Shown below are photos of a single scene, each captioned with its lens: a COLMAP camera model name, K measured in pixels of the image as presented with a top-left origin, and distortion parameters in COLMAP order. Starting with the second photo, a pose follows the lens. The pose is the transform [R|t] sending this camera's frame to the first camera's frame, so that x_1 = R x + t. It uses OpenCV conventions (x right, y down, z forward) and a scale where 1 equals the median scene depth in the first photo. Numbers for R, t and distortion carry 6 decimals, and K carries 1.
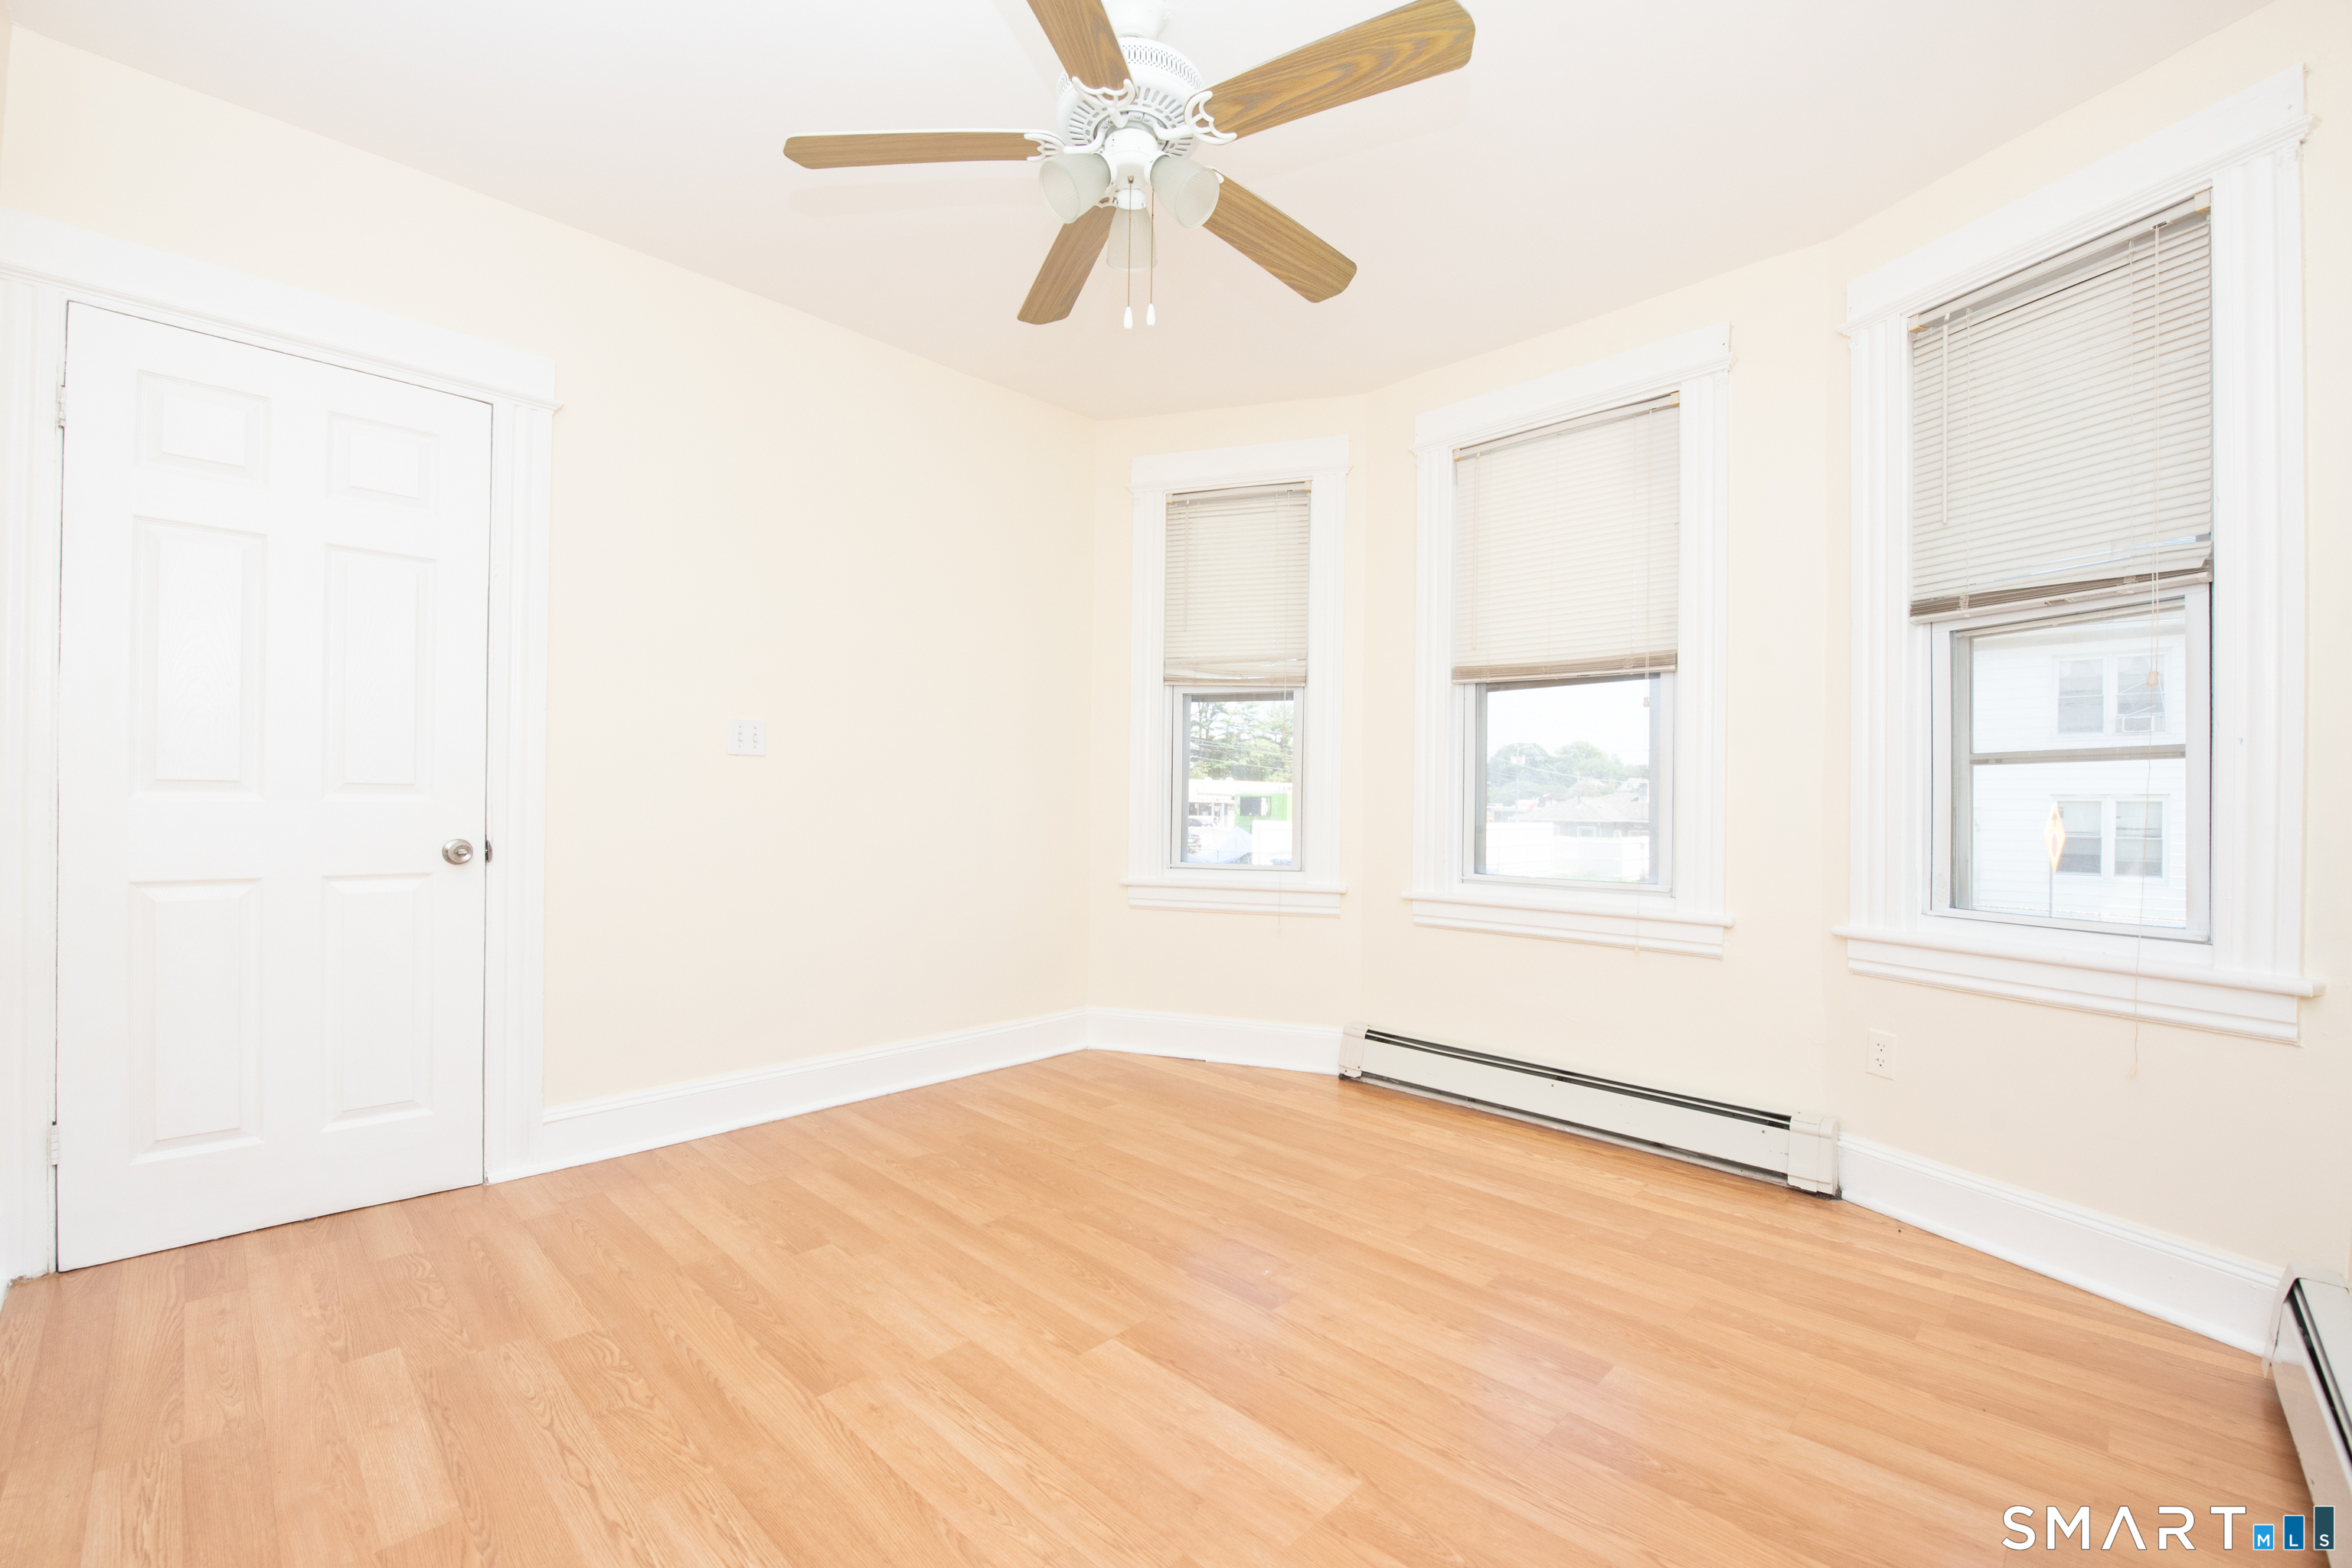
lens RADIAL K [[990.3, 0, 1169.9], [0, 990.3, 752.6], [0, 0, 1]] dist [-0.012978, -0.000558]
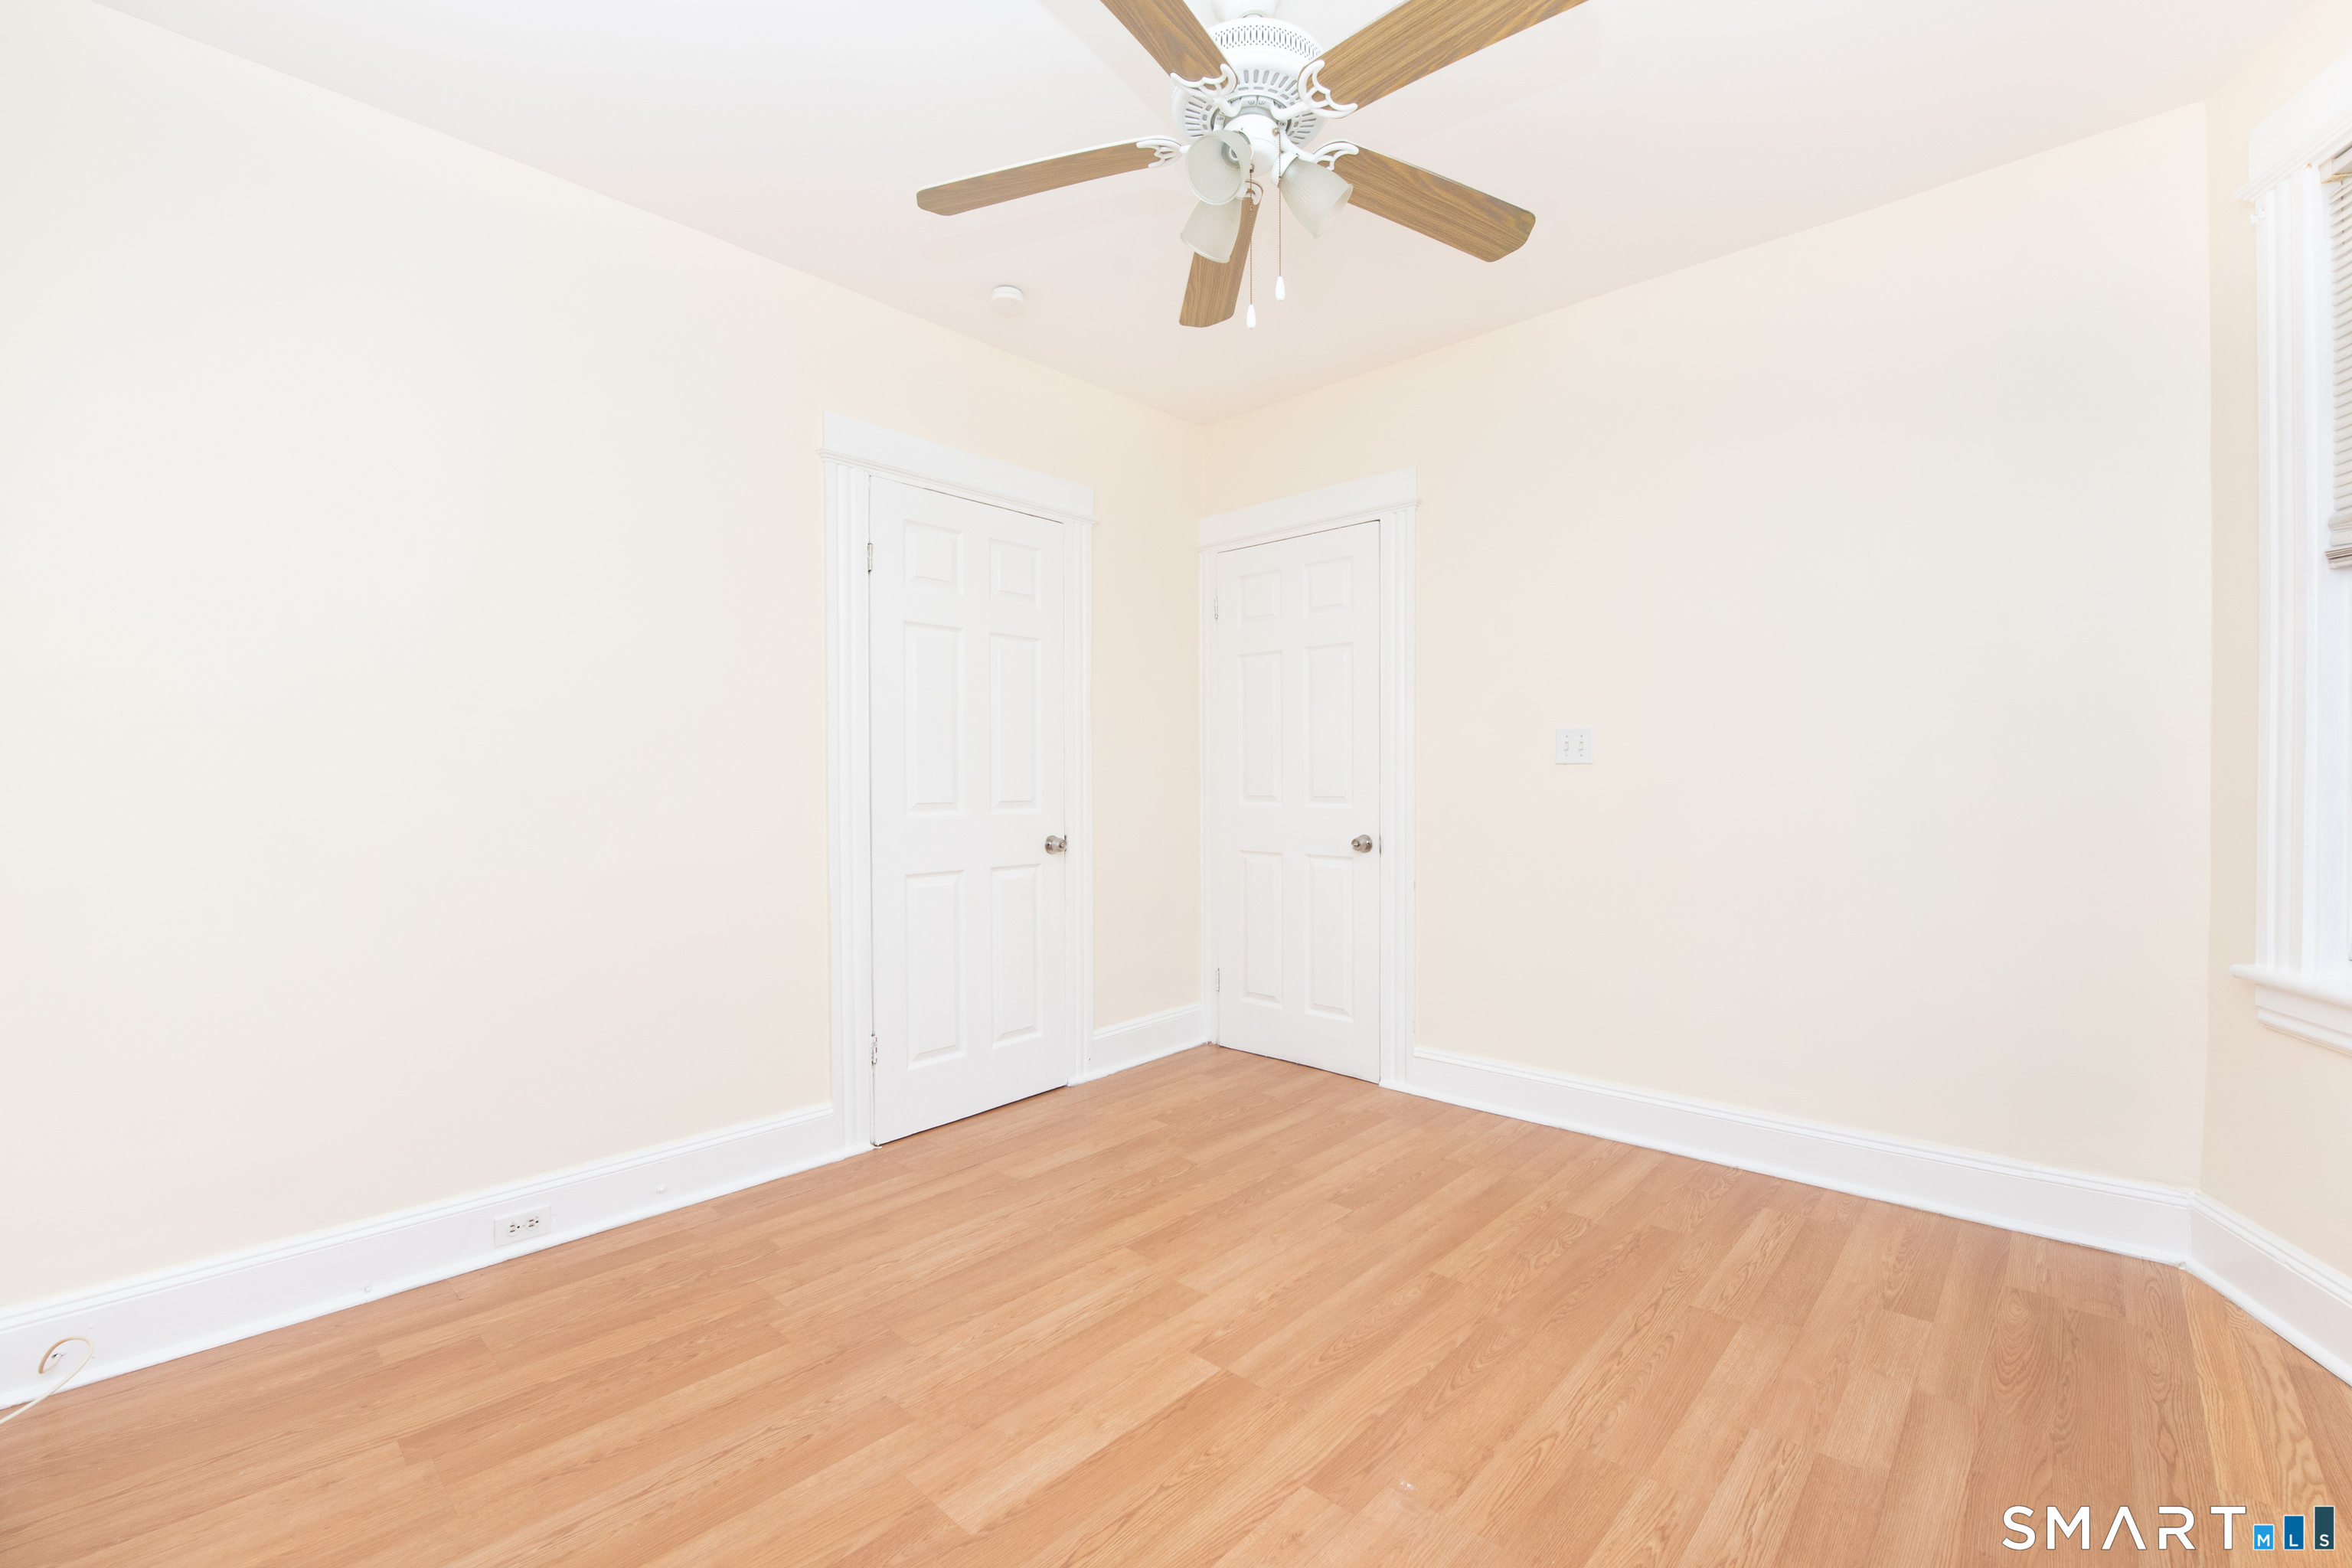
lens RADIAL K [[975.8, 0, 1176.0], [0, 975.8, 784.0], [0, 0, 1]] dist [-0.014745, -0.000389]
pose [[0.026432, -0.006719, -0.999628, 0.644759], [0.057062, 0.998357, -0.005202, 0.006072], [0.998021, -0.056903, 0.026772, 0.672173]]
